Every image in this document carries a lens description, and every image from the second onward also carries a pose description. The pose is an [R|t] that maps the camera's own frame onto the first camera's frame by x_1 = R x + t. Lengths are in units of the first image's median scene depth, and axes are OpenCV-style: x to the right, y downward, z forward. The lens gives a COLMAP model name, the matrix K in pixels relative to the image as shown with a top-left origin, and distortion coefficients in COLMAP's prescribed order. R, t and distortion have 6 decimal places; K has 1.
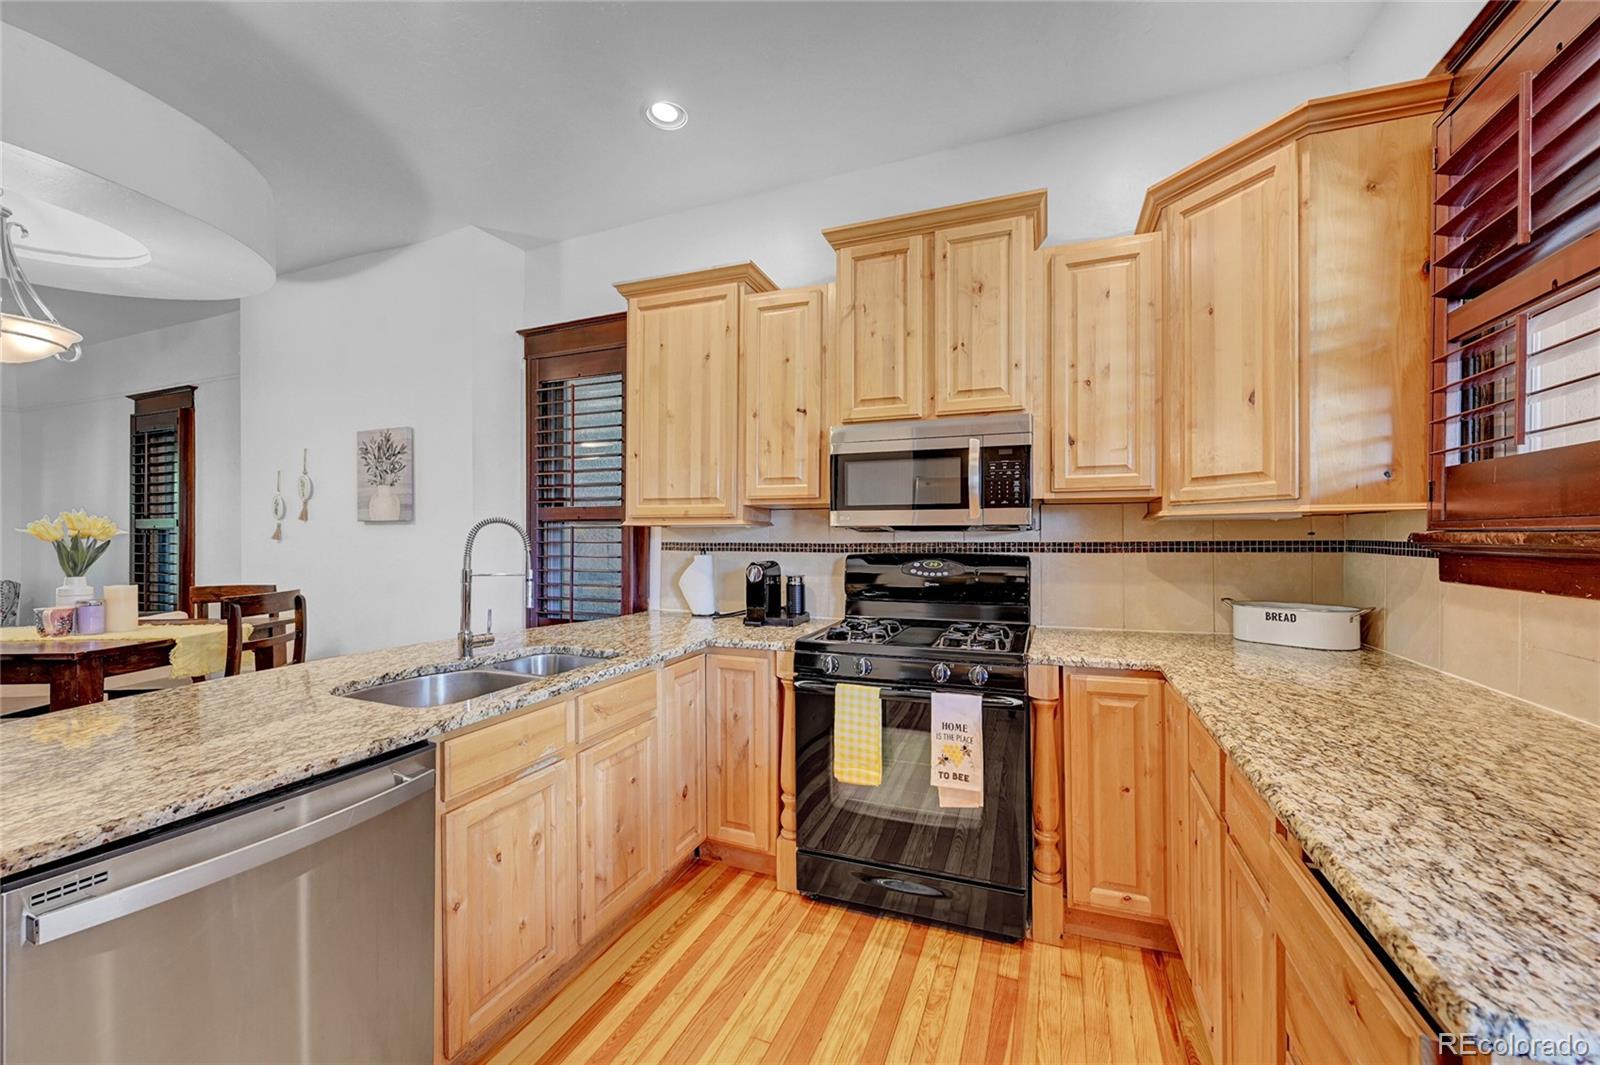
lens RADIAL K [[629.6, 0, 802.6], [0, 629.6, 538.8], [0, 0, 1]] dist [-0.001277, -0.000115]
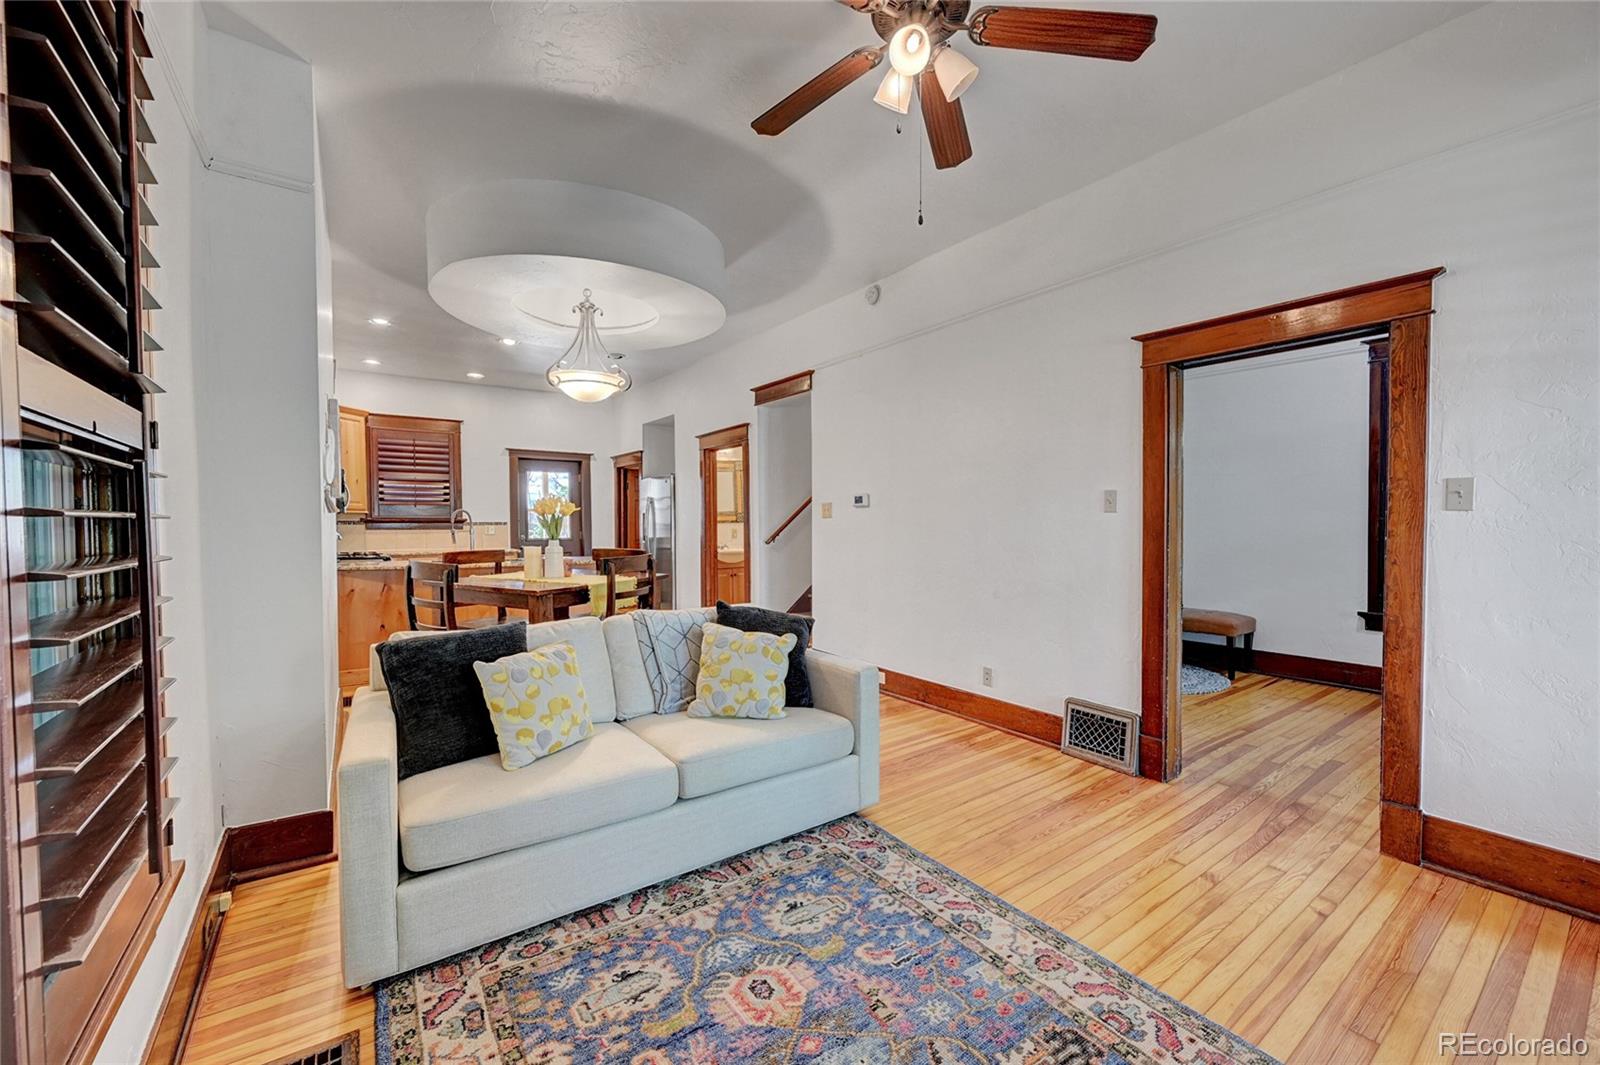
lens RADIAL K [[632.9, 0, 805.5], [0, 632.9, 535.0], [0, 0, 1]] dist [-0.000950, 0.000123]
pose [[-0.846564, -0.005055, 0.532263, -2.865341], [0.005611, 0.999815, 0.018420, 0.027063], [-0.532257, 0.018580, -0.846379, 2.279257]]
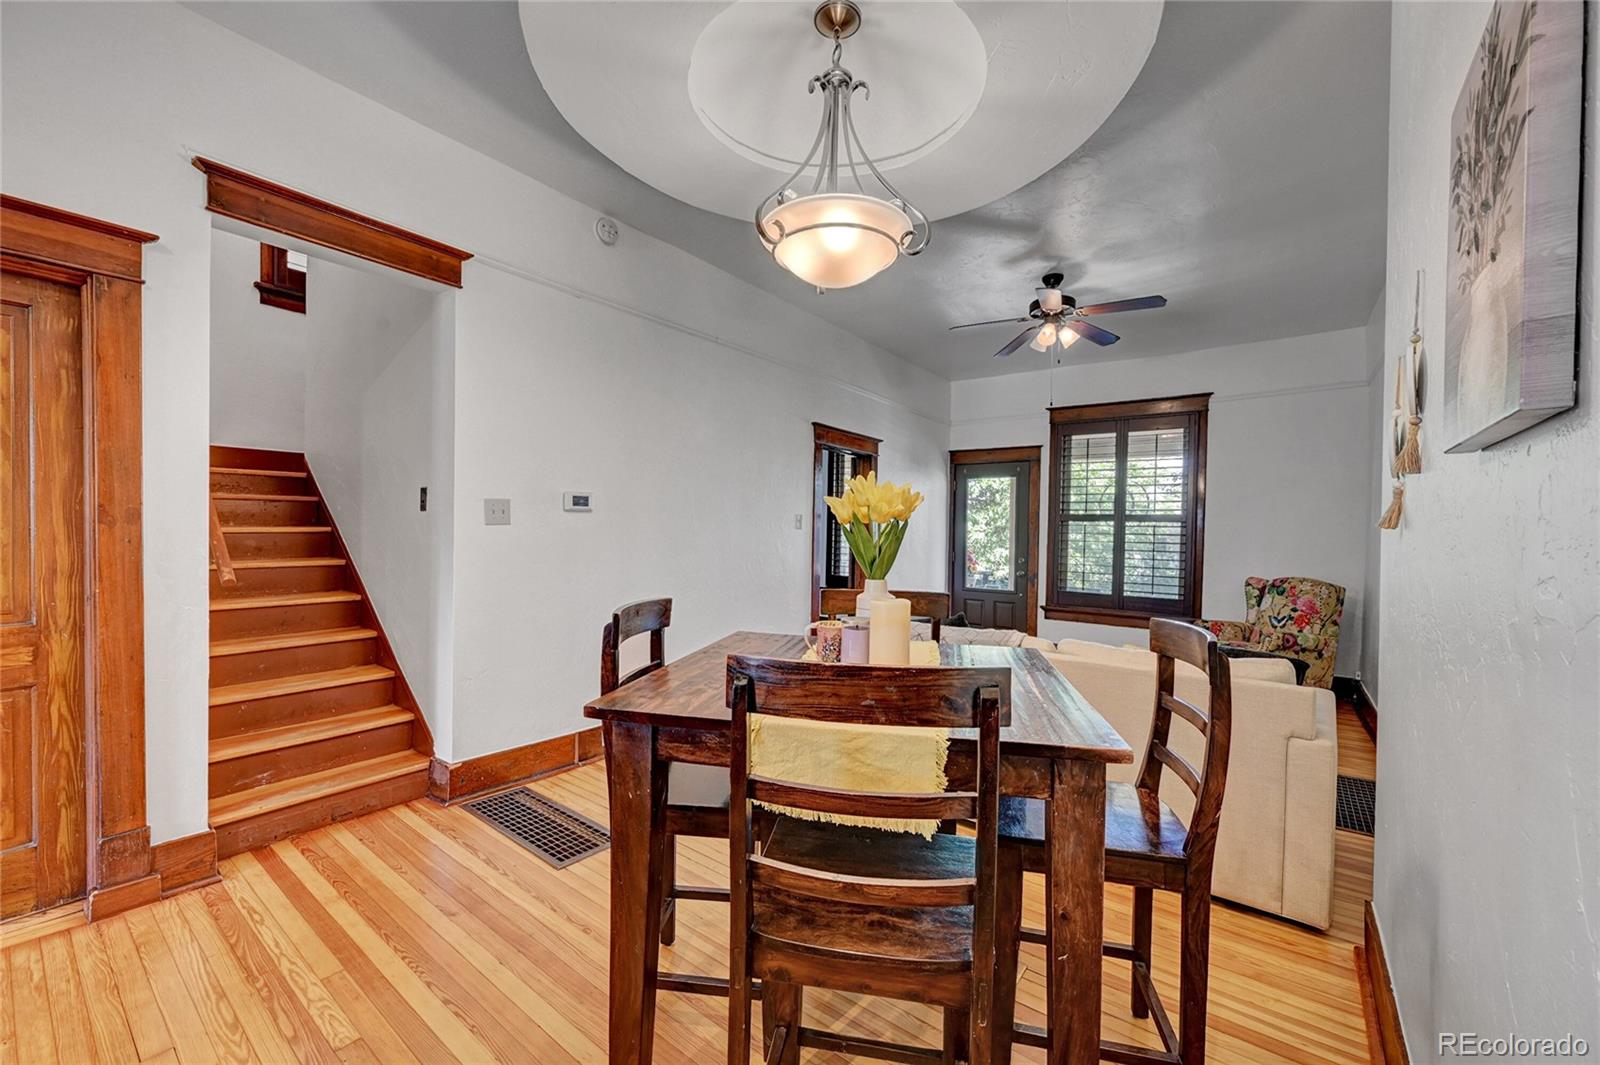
lens RADIAL K [[626.0, 0, 805.0], [0, 626.0, 543.1], [0, 0, 1]] dist [-0.000520, -0.000020]
pose [[-0.266393, 0.013242, -0.963773, -0.615665], [-0.014301, 0.999741, 0.017689, 0.015688], [0.963758, 0.018495, -0.266135, 1.300438]]
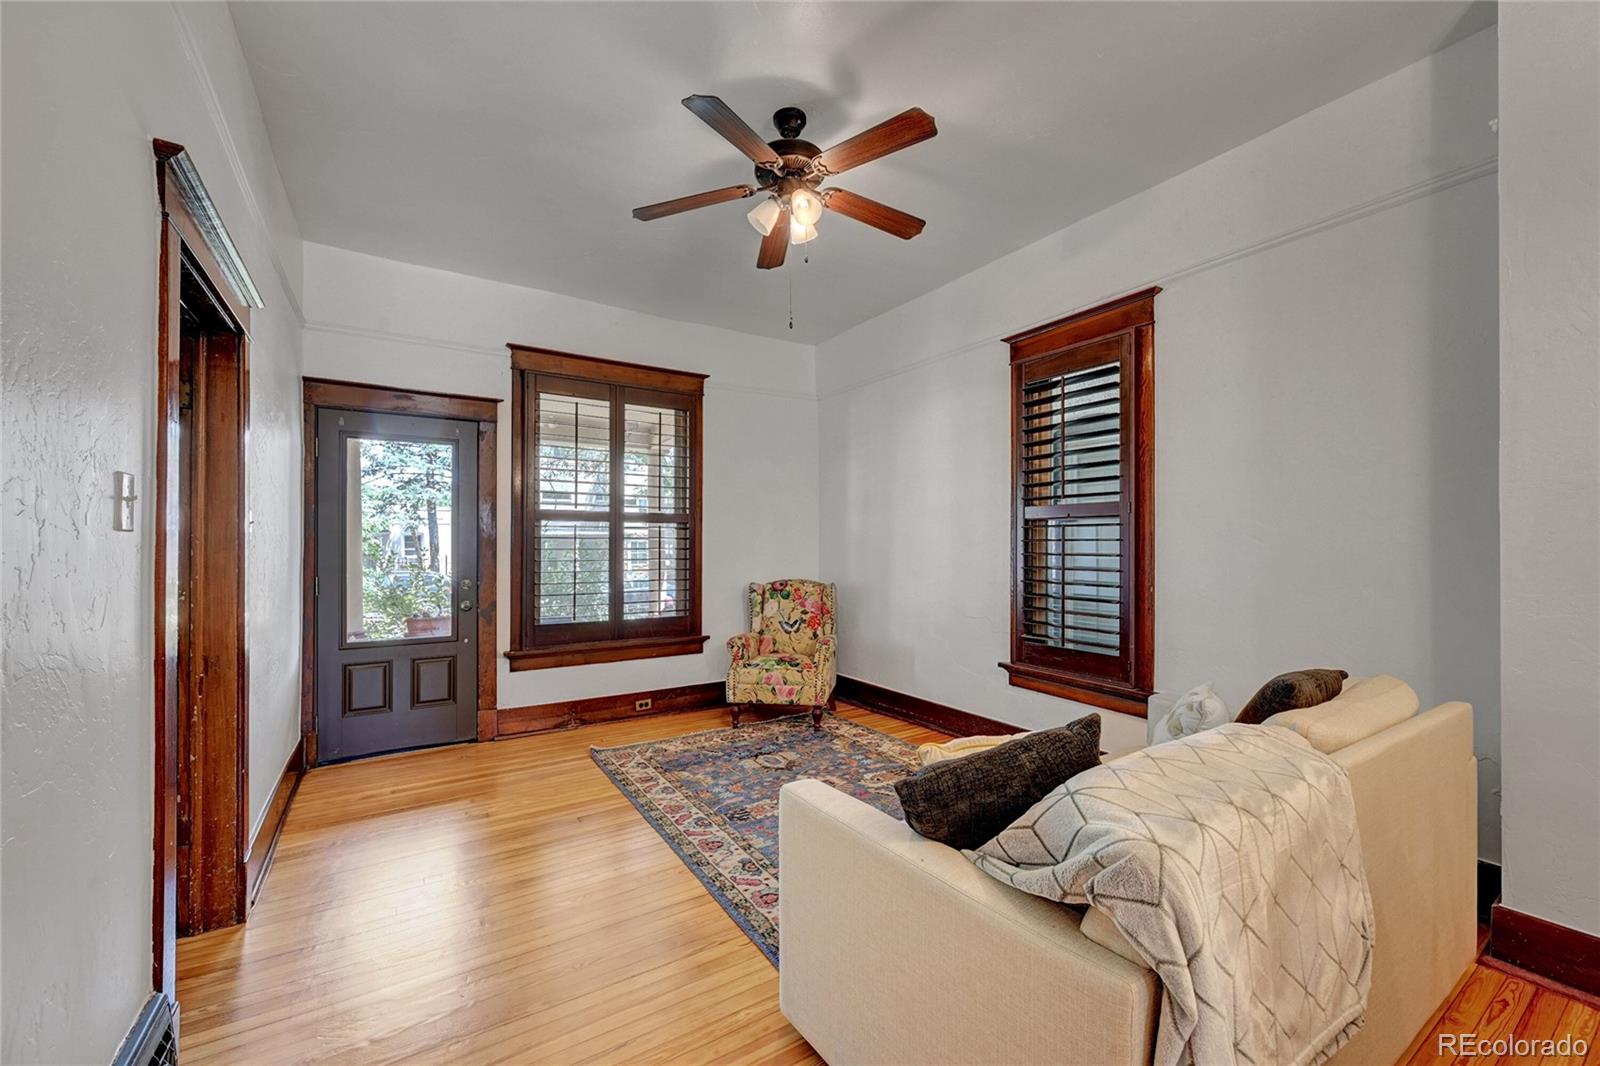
lens RADIAL K [[631.0, 0, 799.7], [0, 631.0, 539.2], [0, 0, 1]] dist [0.000270, 0.000021]
pose [[0.812977, -0.005137, -0.582274, -1.891808], [0.003638, 0.999986, -0.003743, 0.018269], [0.582285, 0.000925, 0.812984, 0.599424]]
